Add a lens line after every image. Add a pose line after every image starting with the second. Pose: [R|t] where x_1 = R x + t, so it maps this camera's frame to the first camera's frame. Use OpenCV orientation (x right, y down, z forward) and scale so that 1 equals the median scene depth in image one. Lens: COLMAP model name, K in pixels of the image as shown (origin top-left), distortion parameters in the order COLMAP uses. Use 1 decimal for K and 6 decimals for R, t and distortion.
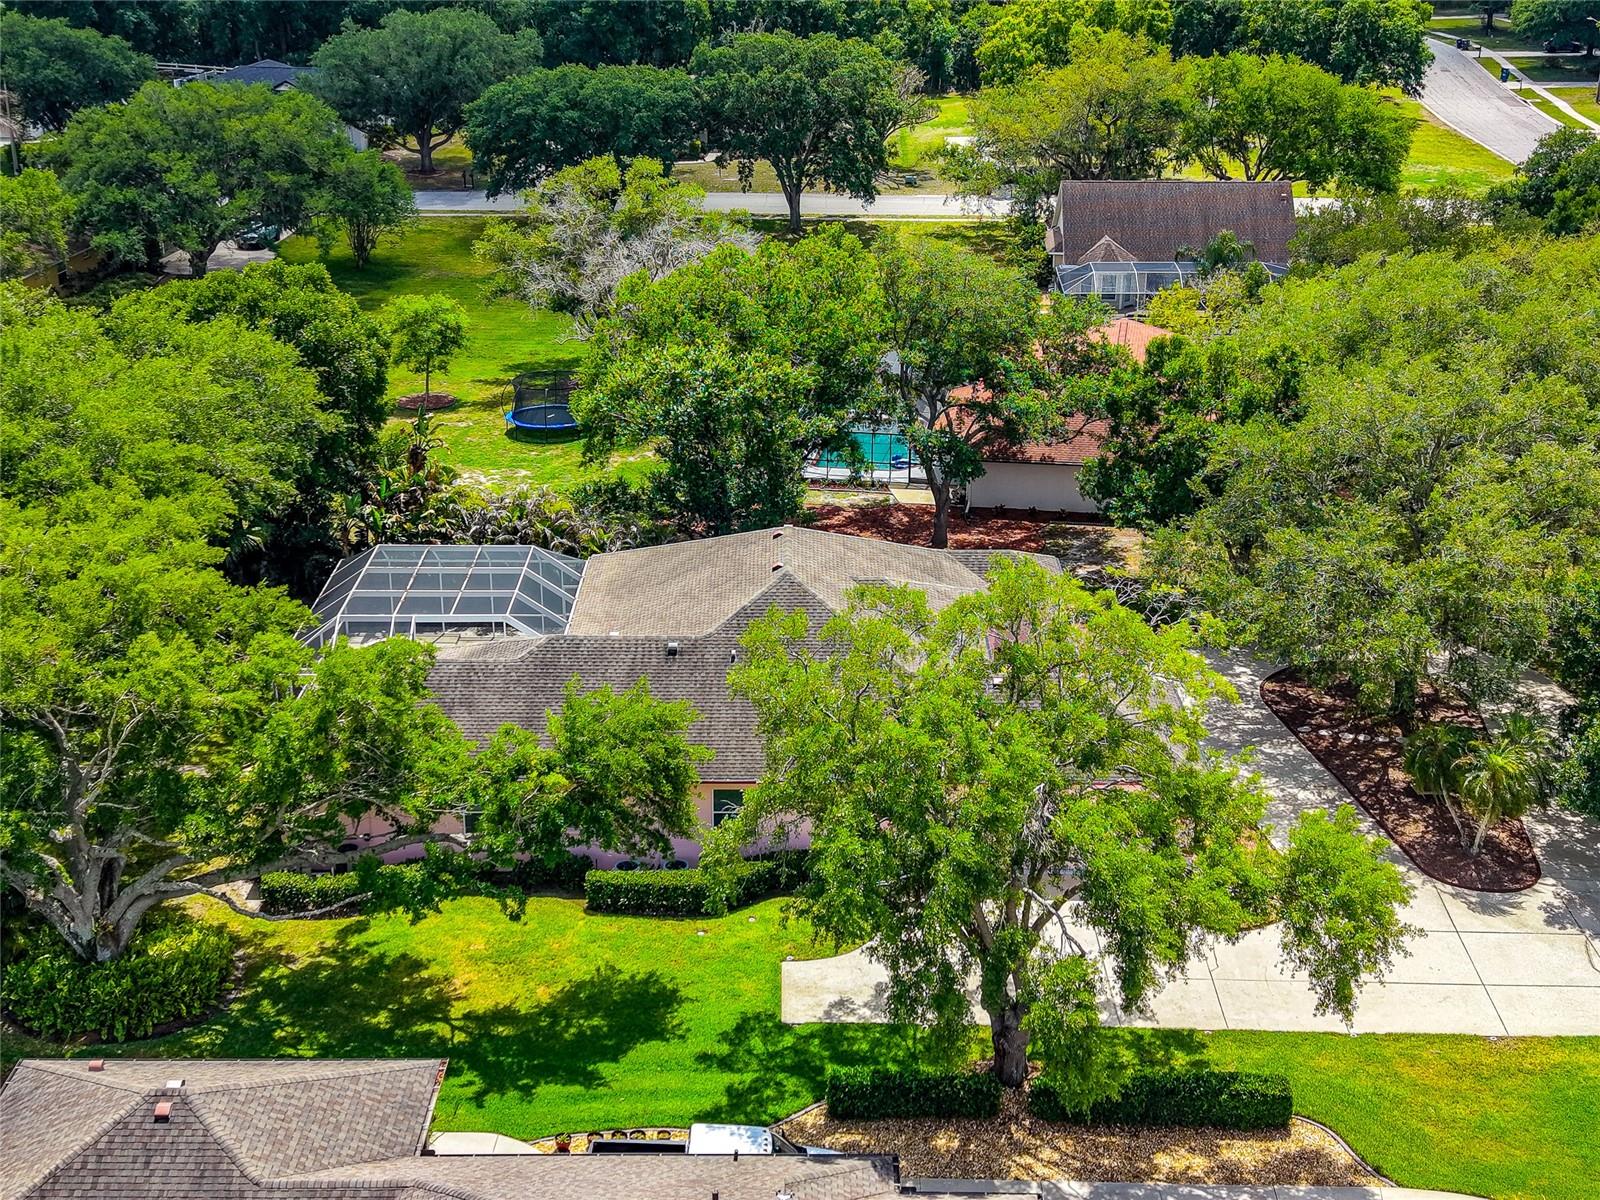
lens RADIAL K [[1137.1, 0, 800.0], [0, 1137.1, 600.0], [0, 0, 1]] dist [0.038215, -0.031098]
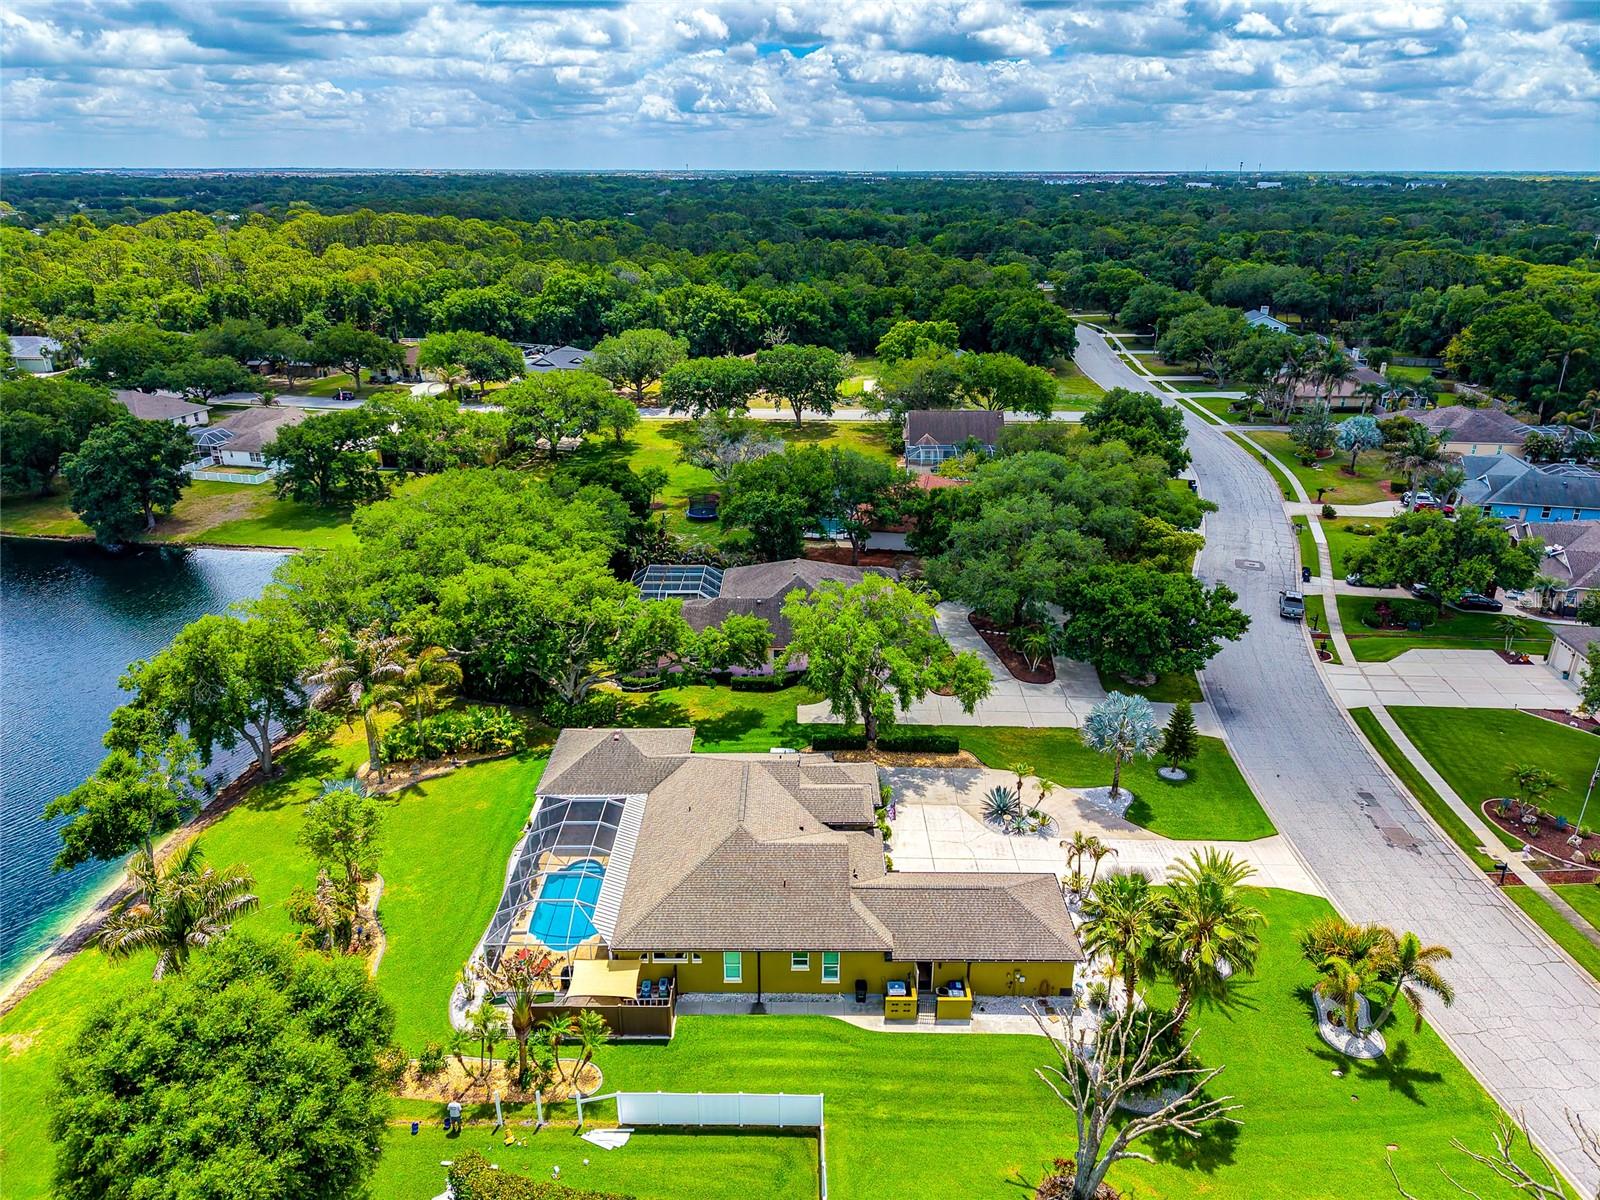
lens RADIAL K [[1137.1, 0, 800.0], [0, 1137.1, 600.0], [0, 0, 1]] dist [0.038215, -0.031098]
pose [[0.999891, -0.001616, 0.014687, -0.056006], [0.001201, 0.999601, 0.028212, -0.049243], [-0.014726, -0.028191, 0.999494, -2.116829]]
